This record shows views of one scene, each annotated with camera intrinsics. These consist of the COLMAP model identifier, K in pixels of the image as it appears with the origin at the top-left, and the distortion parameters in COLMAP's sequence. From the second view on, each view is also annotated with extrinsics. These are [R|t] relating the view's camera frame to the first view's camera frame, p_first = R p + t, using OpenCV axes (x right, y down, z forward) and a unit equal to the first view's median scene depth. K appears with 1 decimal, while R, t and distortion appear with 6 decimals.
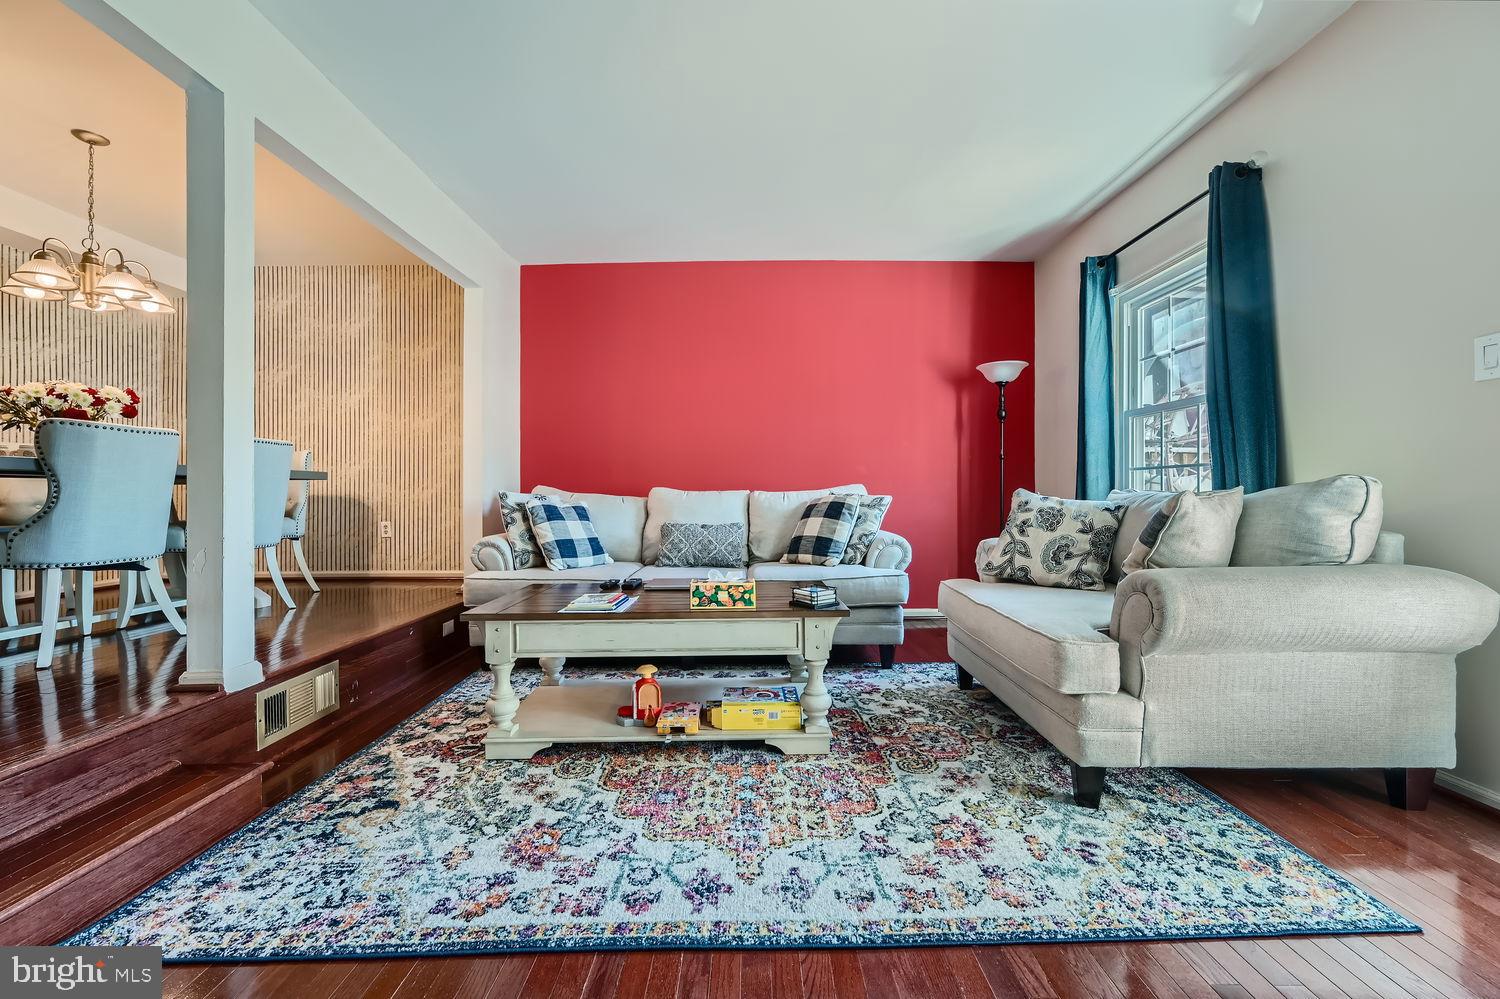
lens RADIAL K [[607.8, 0, 750.0], [0, 607.8, 499.5], [0, 0, 1]] dist [-0.006523, 0.000337]
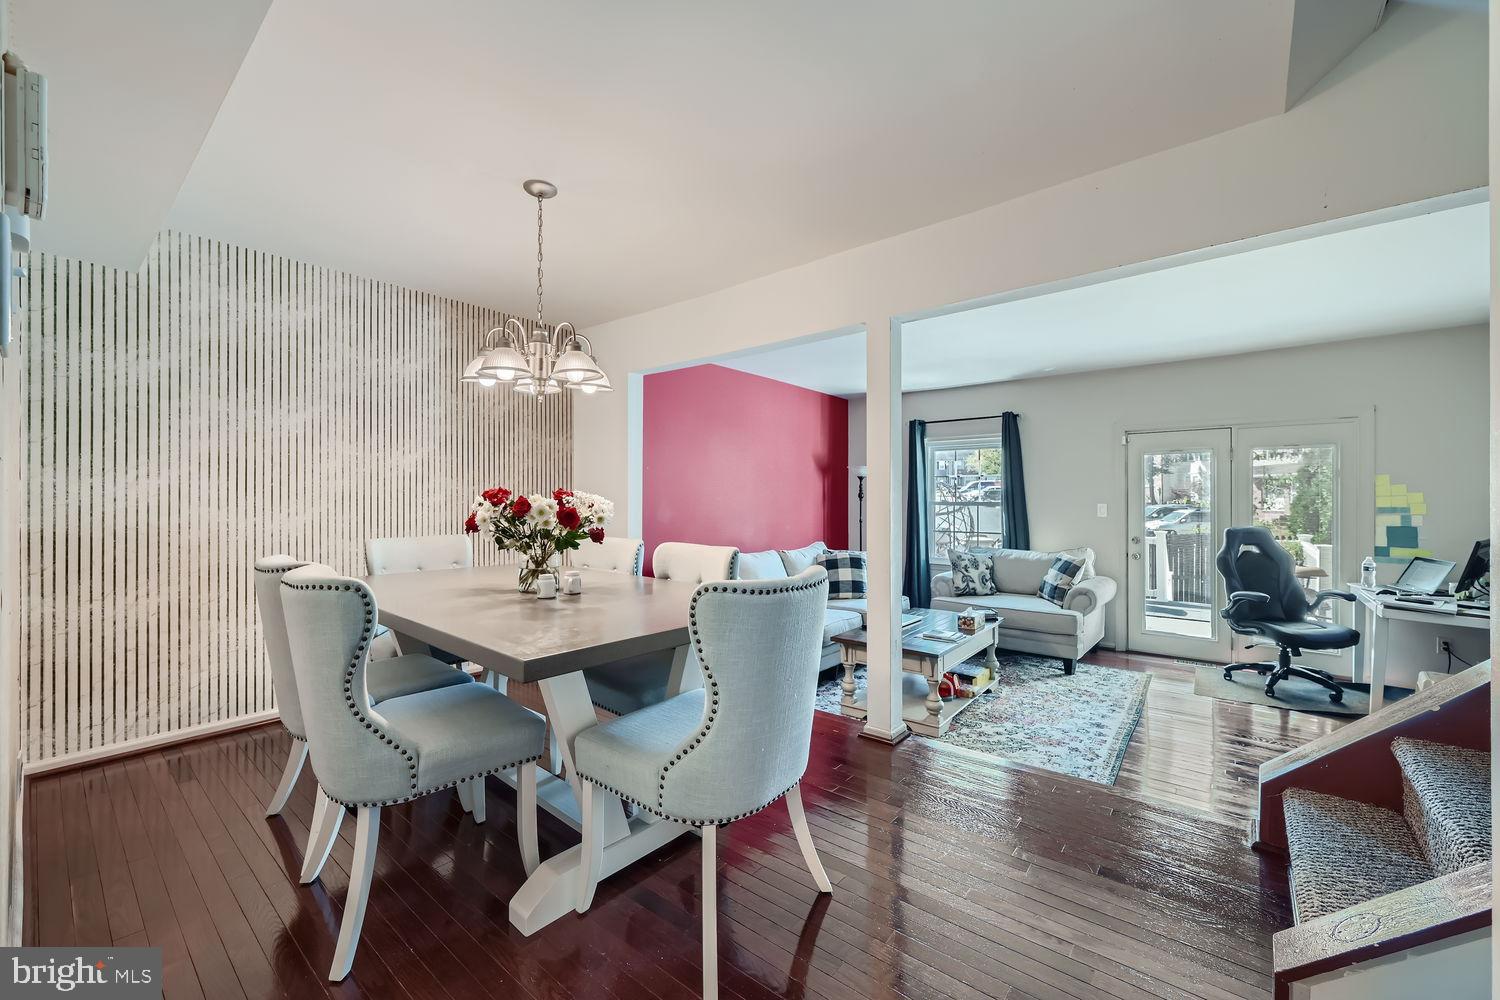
lens RADIAL K [[607.8, 0, 750.0], [0, 607.8, 500.0], [0, 0, 1]] dist [-0.006523, 0.000337]
pose [[0.627355, 0.003889, 0.778724, -2.289603], [0.001848, 0.999977, -0.006483, -0.247433], [-0.778731, 0.005506, 0.627333, 0.374382]]
